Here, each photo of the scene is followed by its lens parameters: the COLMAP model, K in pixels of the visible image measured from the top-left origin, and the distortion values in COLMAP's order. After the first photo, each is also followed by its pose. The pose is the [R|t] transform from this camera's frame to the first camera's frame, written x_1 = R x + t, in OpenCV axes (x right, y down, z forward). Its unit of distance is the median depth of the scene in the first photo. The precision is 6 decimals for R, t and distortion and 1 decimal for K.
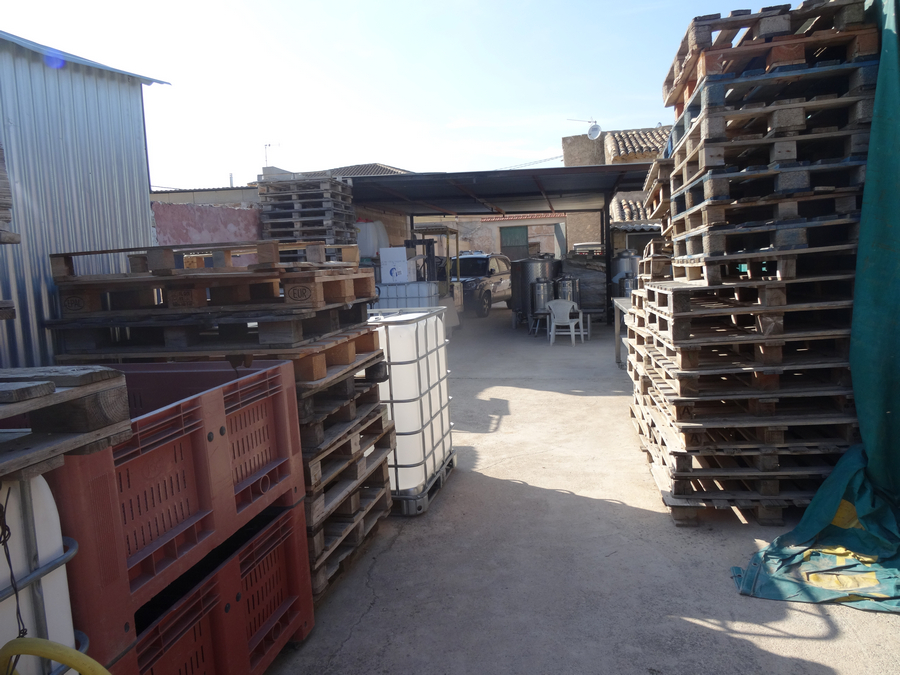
lens RADIAL K [[643.9, 0, 450.0], [0, 643.9, 337.5], [0, 0, 1]] dist [0.000979, -0.005270]
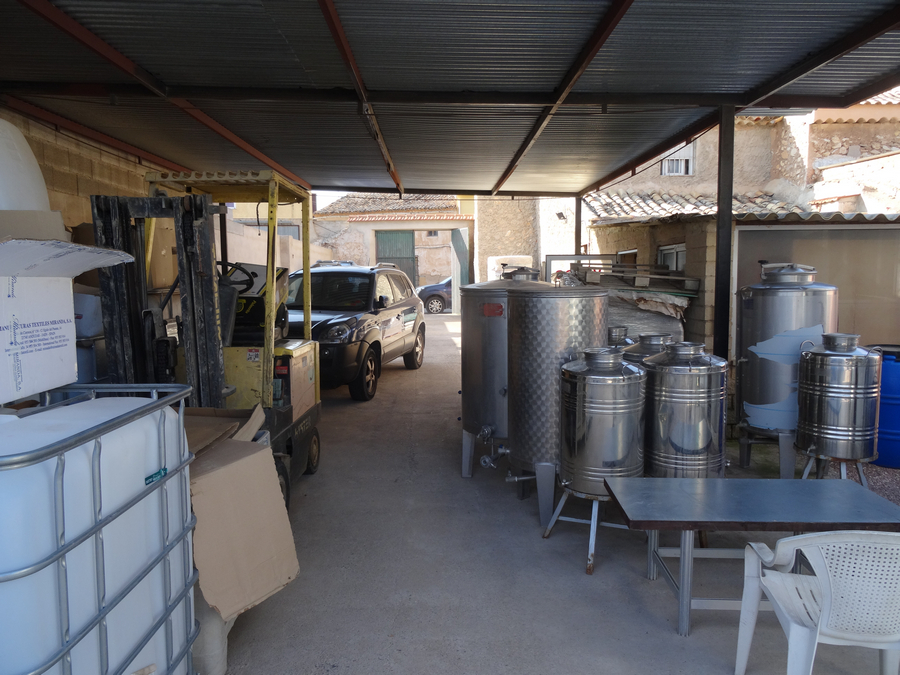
lens RADIAL K [[643.9, 0, 450.0], [0, 643.9, 337.5], [0, 0, 1]] dist [0.000979, -0.005270]
pose [[0.976537, 0.013455, 0.214928, 0.011233], [-0.008316, 0.999658, -0.024800, -0.061815], [-0.215189, 0.022430, 0.976315, 0.497304]]
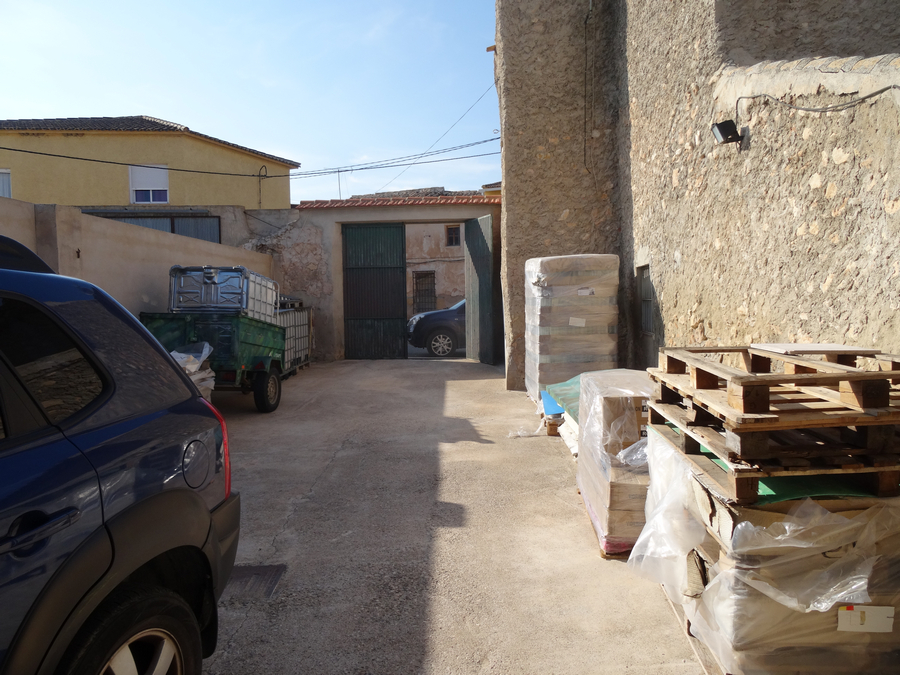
lens RADIAL K [[643.9, 0, 450.0], [0, 643.9, 337.5], [0, 0, 1]] dist [0.000979, -0.005270]
pose [[0.987065, 0.020799, 0.158966, 0.140477], [-0.012081, 0.998379, -0.055615, -0.120476], [-0.159865, 0.052975, 0.985716, 0.958349]]
